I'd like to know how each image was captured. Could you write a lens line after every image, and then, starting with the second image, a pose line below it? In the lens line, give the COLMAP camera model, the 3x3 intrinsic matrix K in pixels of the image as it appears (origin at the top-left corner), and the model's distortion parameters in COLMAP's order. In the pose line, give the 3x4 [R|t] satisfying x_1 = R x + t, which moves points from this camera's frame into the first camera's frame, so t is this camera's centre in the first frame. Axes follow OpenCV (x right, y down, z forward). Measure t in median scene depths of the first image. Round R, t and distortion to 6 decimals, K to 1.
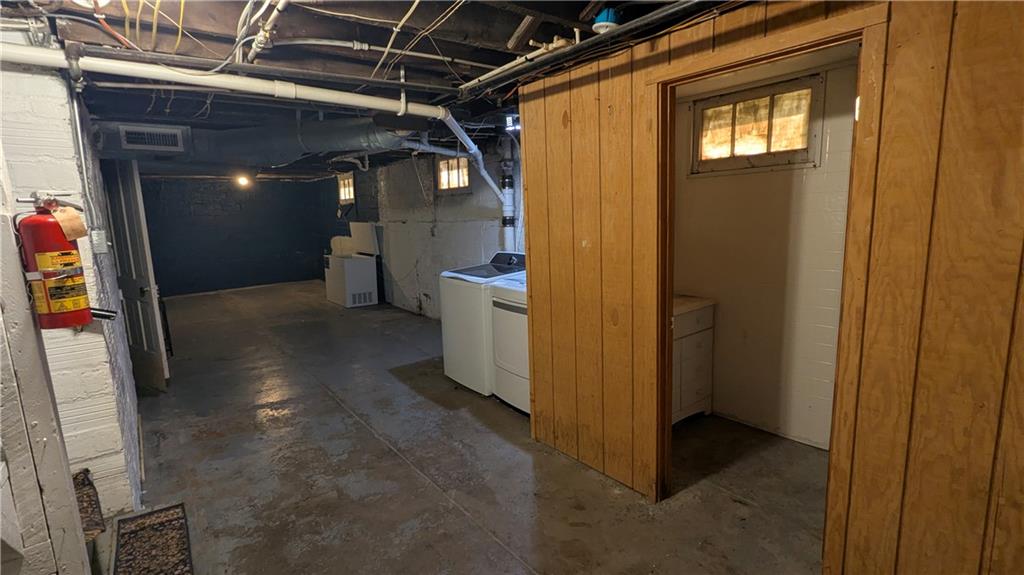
lens RADIAL K [[480.2, 0, 513.9], [0, 480.2, 289.4], [0, 0, 1]] dist [-0.002543, 0.002972]
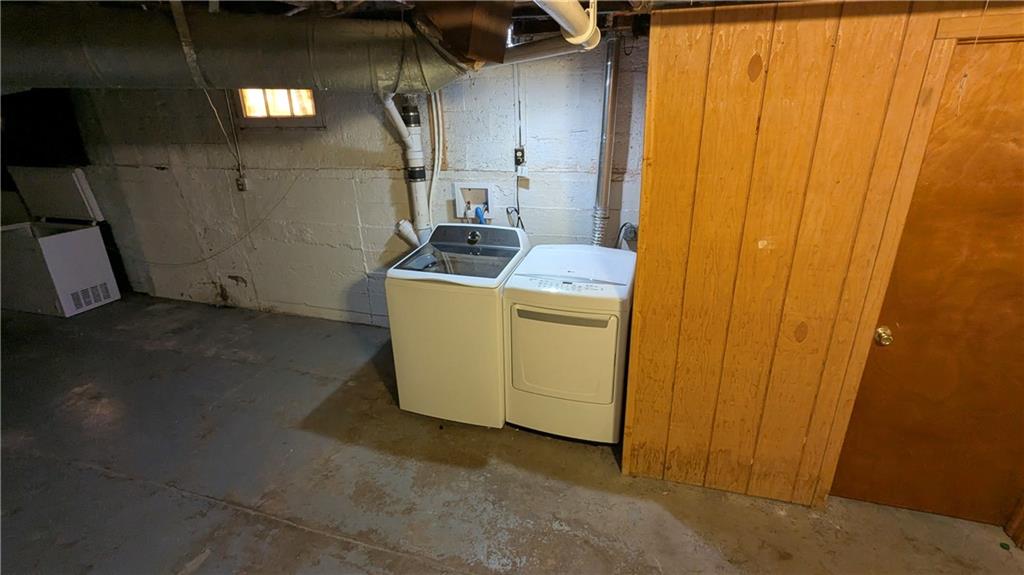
lens RADIAL K [[480.2, 0, 511.8], [0, 480.2, 288.4], [0, 0, 1]] dist [-0.002543, 0.002972]
pose [[0.821669, -0.197133, 0.534788, -0.391336], [0.089133, 0.971181, 0.221050, -0.152191], [-0.562952, -0.133963, 0.815561, 0.394831]]
